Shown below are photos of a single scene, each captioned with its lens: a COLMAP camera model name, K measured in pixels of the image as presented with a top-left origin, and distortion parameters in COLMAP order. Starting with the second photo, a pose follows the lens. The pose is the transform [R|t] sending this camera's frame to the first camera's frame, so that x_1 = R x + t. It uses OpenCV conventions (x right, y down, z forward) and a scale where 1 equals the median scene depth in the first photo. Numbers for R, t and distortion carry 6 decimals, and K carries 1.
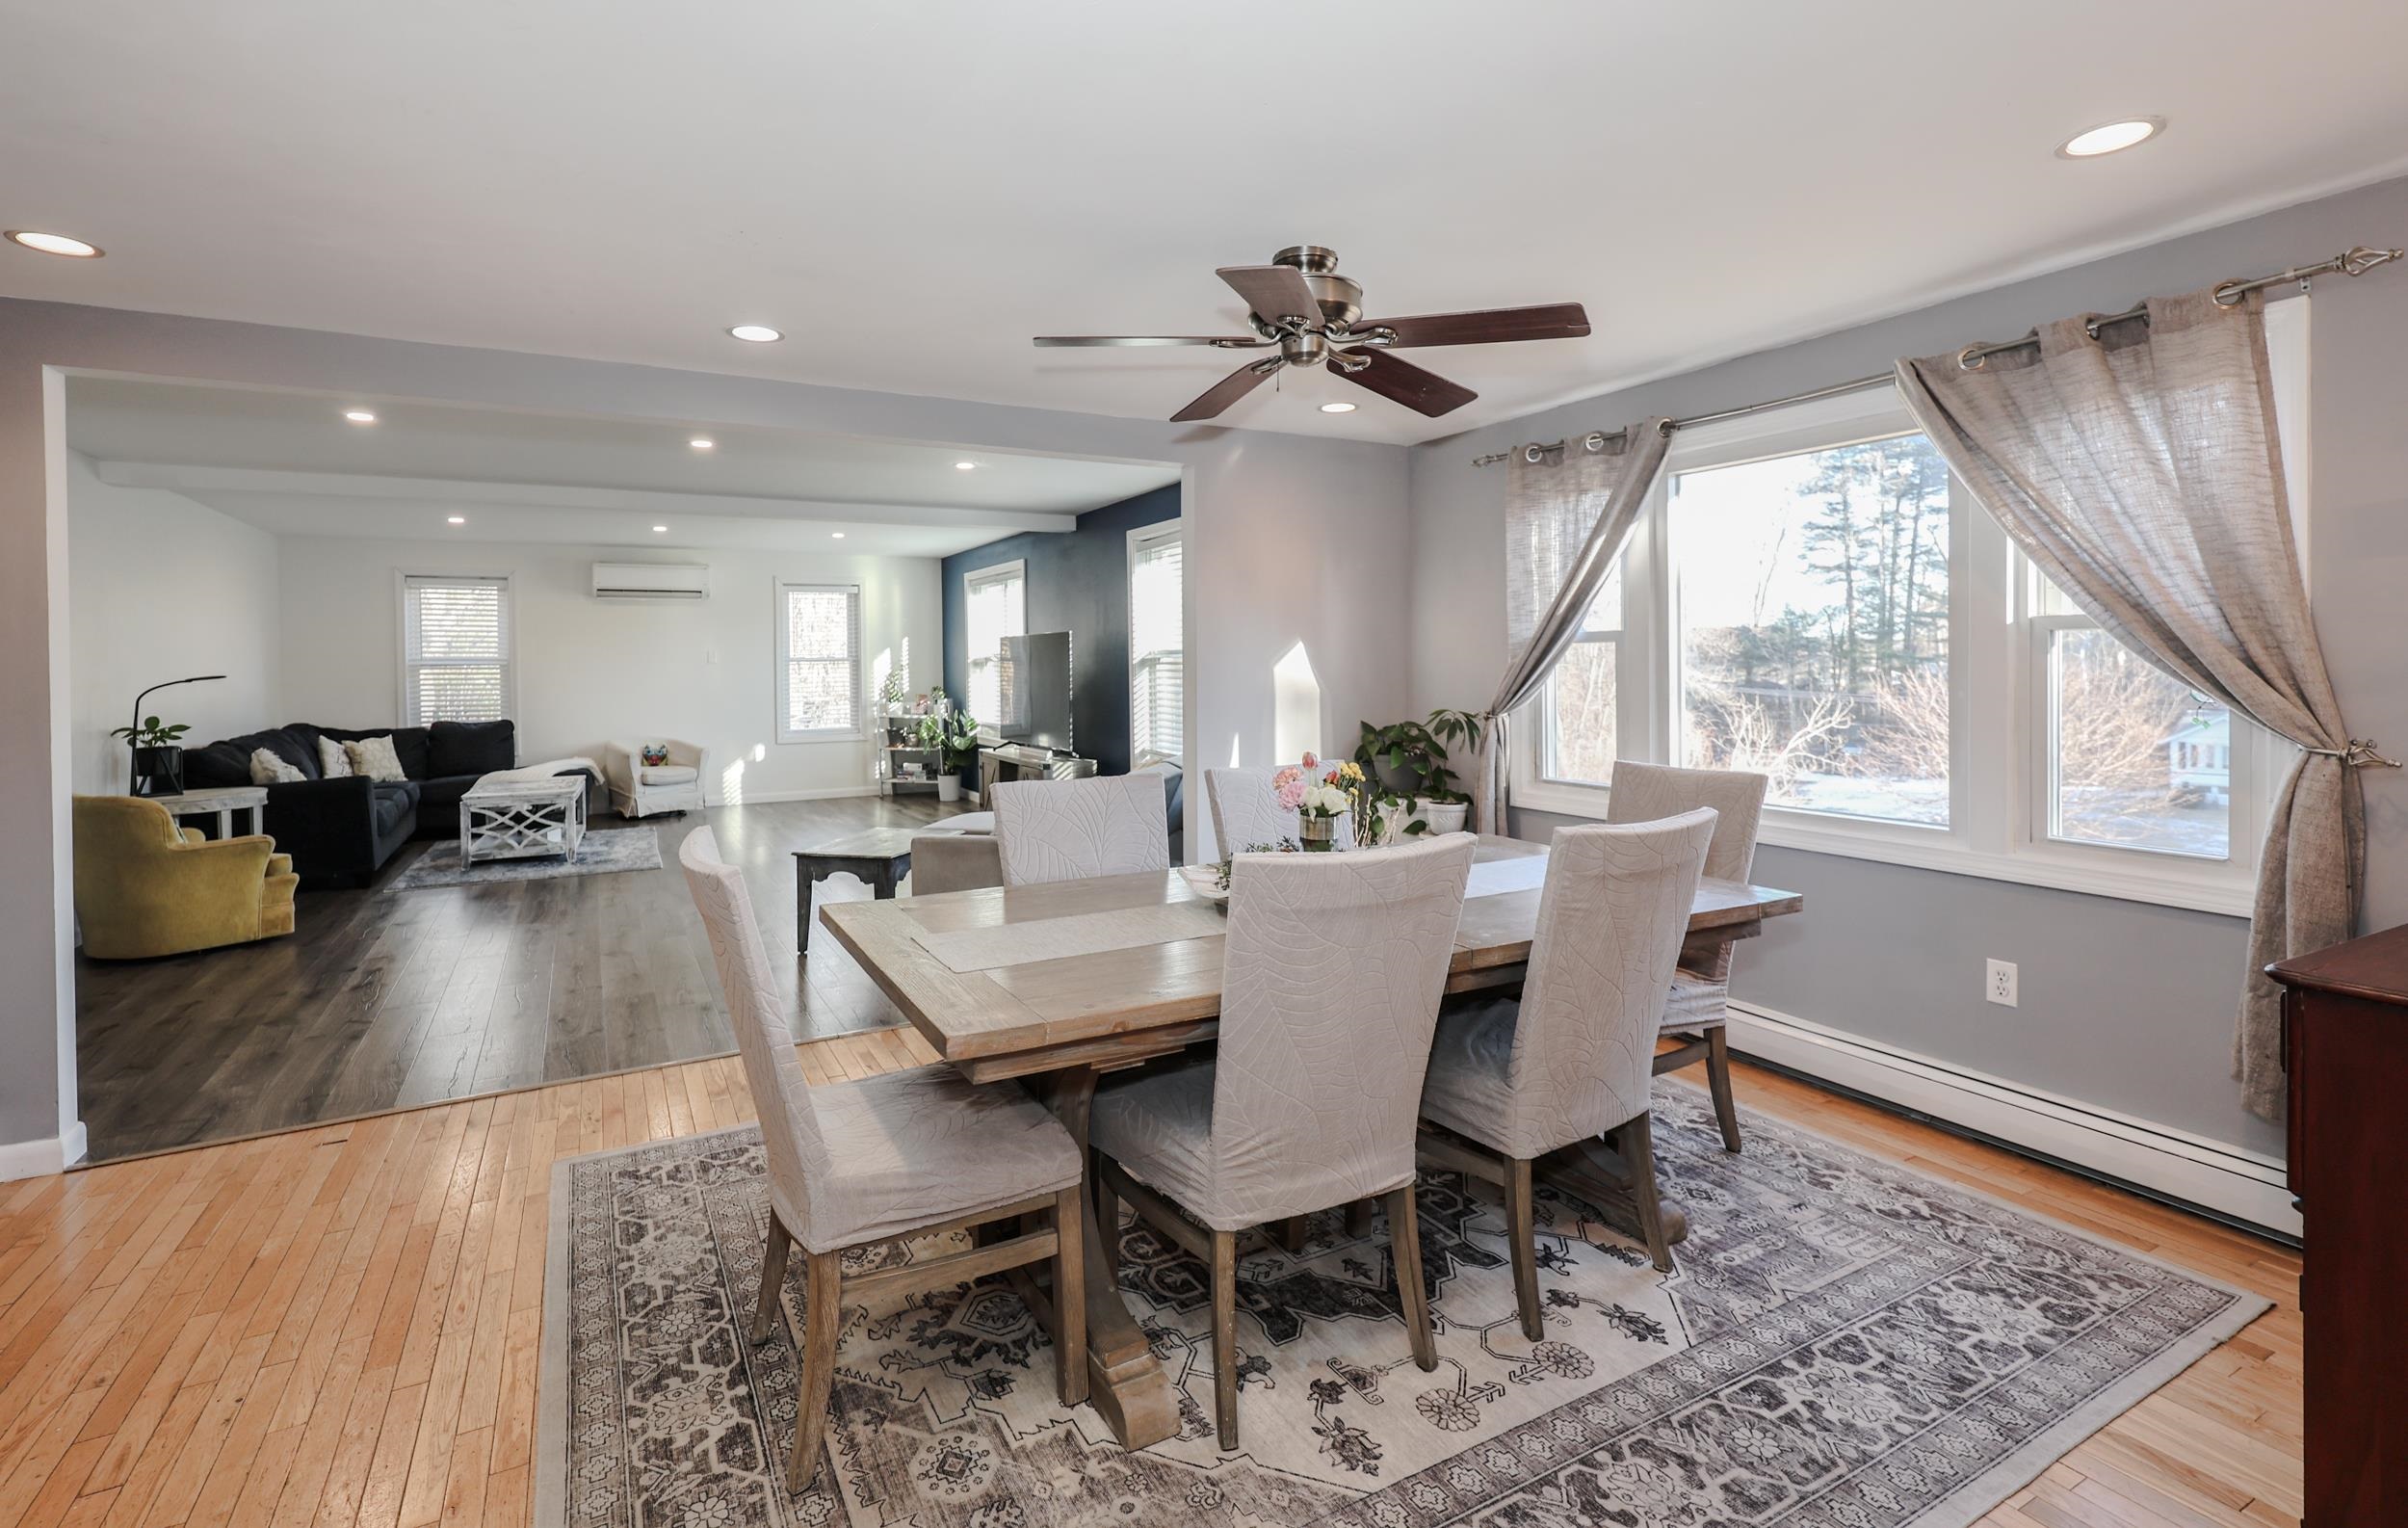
lens RADIAL K [[1077.9, 0, 1154.3], [0, 1077.9, 682.2], [0, 0, 1]] dist [0.003647, 0.000247]
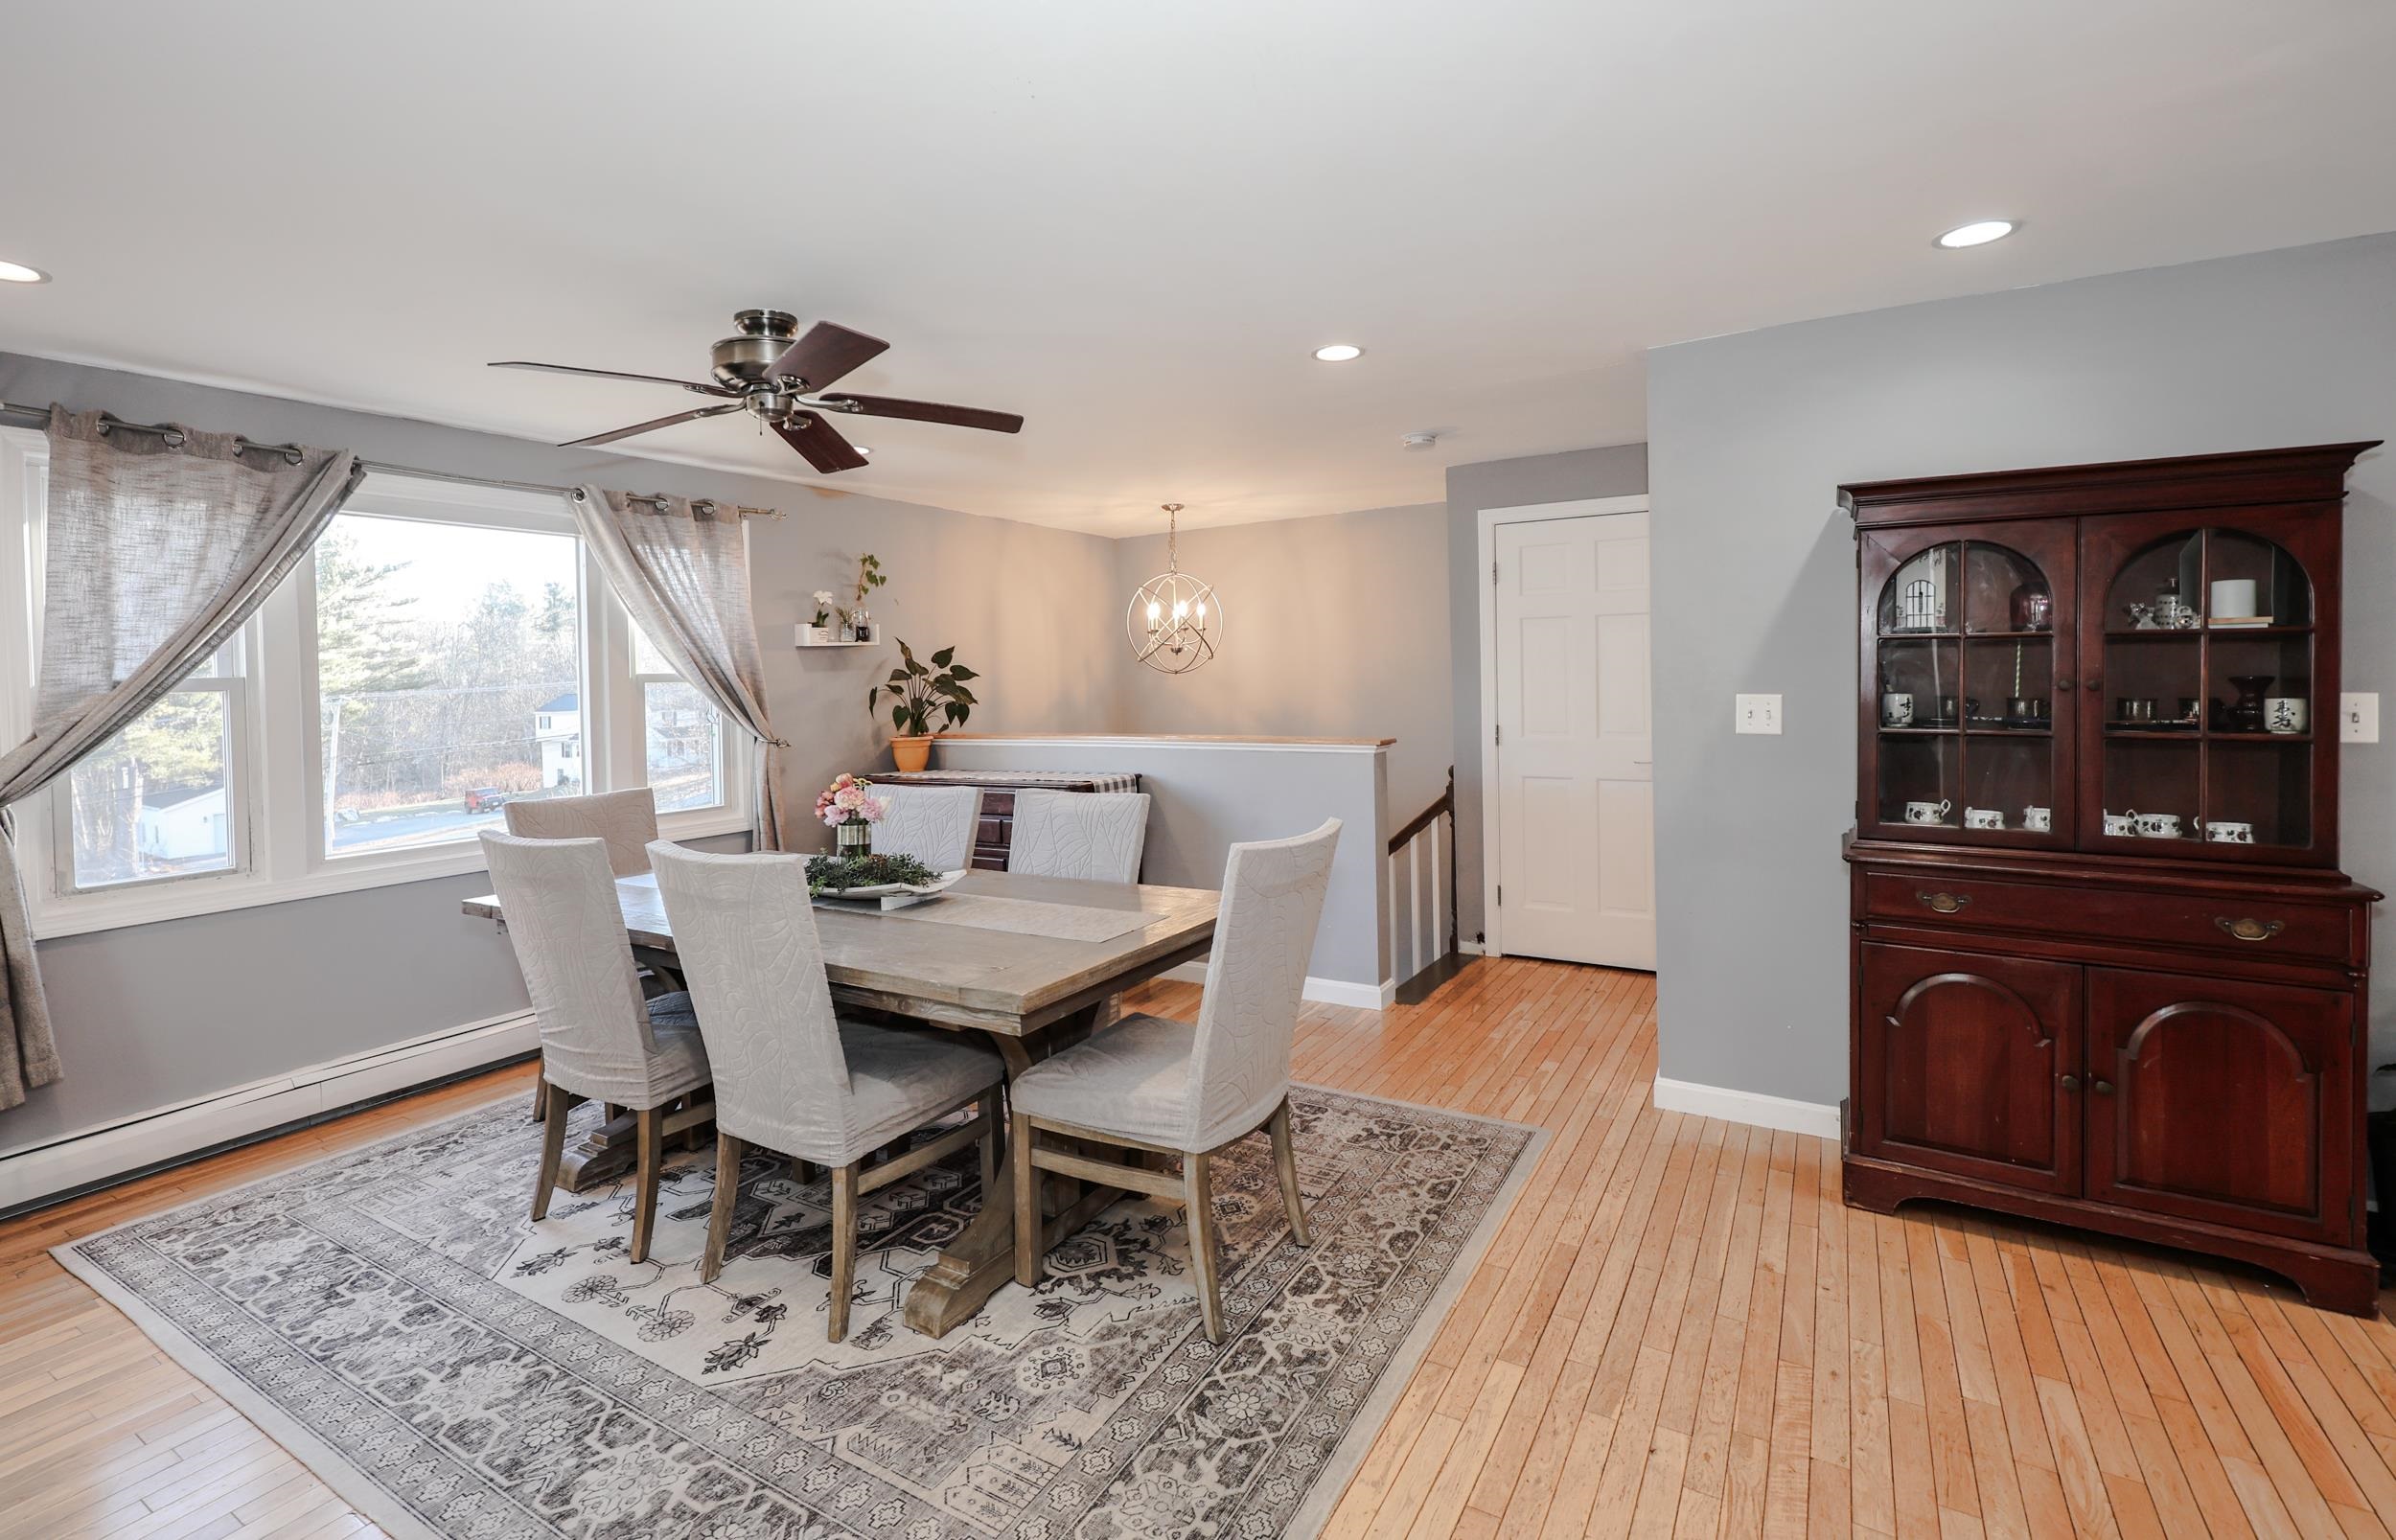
lens RADIAL K [[1102.2, 0, 1144.9], [0, 1102.2, 689.1], [0, 0, 1]] dist [0.002031, 0.000151]
pose [[-0.491248, 0.014282, 0.870902, -0.439195], [0.050498, 0.998651, 0.012107, -0.009446], [-0.869554, 0.049927, -0.491307, 0.546702]]
